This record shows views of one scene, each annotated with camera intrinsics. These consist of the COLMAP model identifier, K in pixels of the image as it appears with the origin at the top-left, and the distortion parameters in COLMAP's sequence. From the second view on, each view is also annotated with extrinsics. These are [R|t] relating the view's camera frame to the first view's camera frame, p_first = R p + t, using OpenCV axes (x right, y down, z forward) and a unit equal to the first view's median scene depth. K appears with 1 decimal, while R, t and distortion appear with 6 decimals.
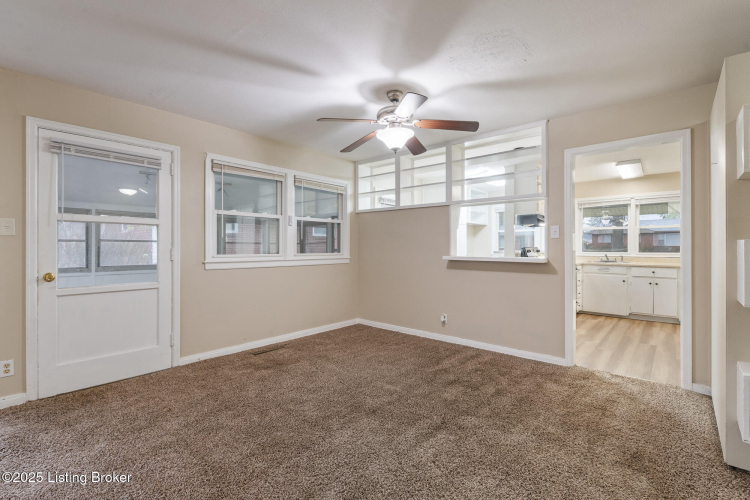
lens RADIAL K [[346.1, 0, 370.5], [0, 346.1, 246.9], [0, 0, 1]] dist [0.000919, -0.000915]
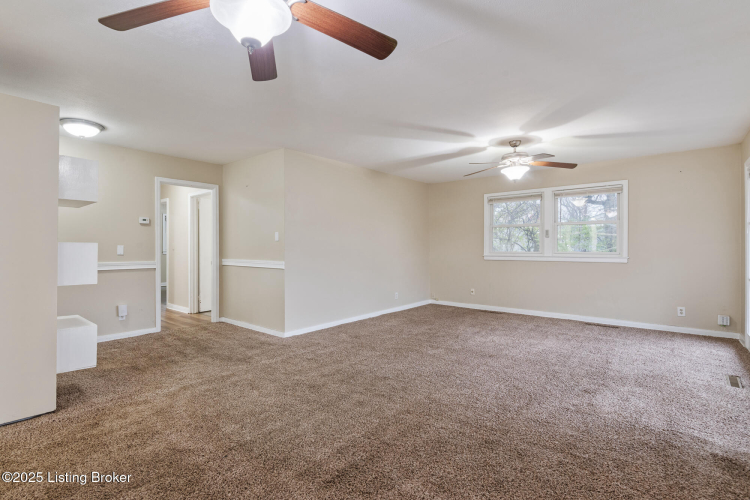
lens RADIAL K [[357.9, 0, 344.9], [0, 357.9, 247.7], [0, 0, 1]] dist [0.000592, -0.000607]
pose [[-0.999911, -0.000139, 0.013354, -0.051019], [-0.000123, 0.999999, 0.001180, -0.000646], [-0.013354, 0.001178, -0.999910, 1.202209]]
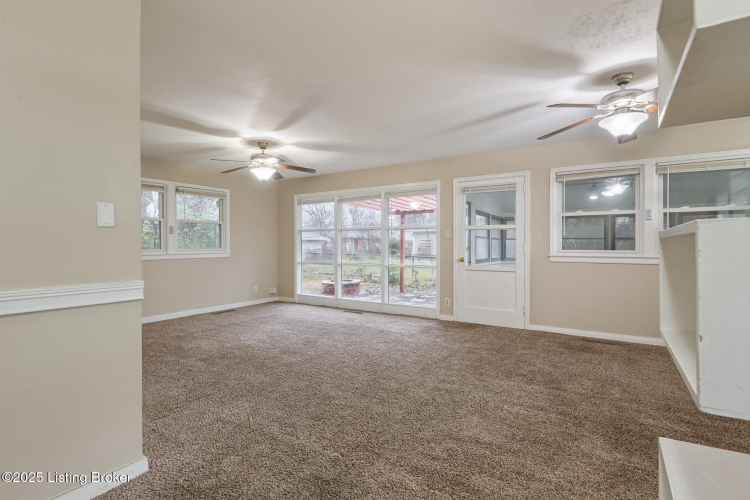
lens RADIAL K [[368.2, 0, 373.1], [0, 368.2, 246.0], [0, 0, 1]] dist [-0.000818, -0.000655]
pose [[0.148917, 0.004410, -0.988840, 0.756115], [0.003192, 0.999983, 0.004940, 0.000658], [0.988844, -0.003892, 0.148901, 0.159831]]
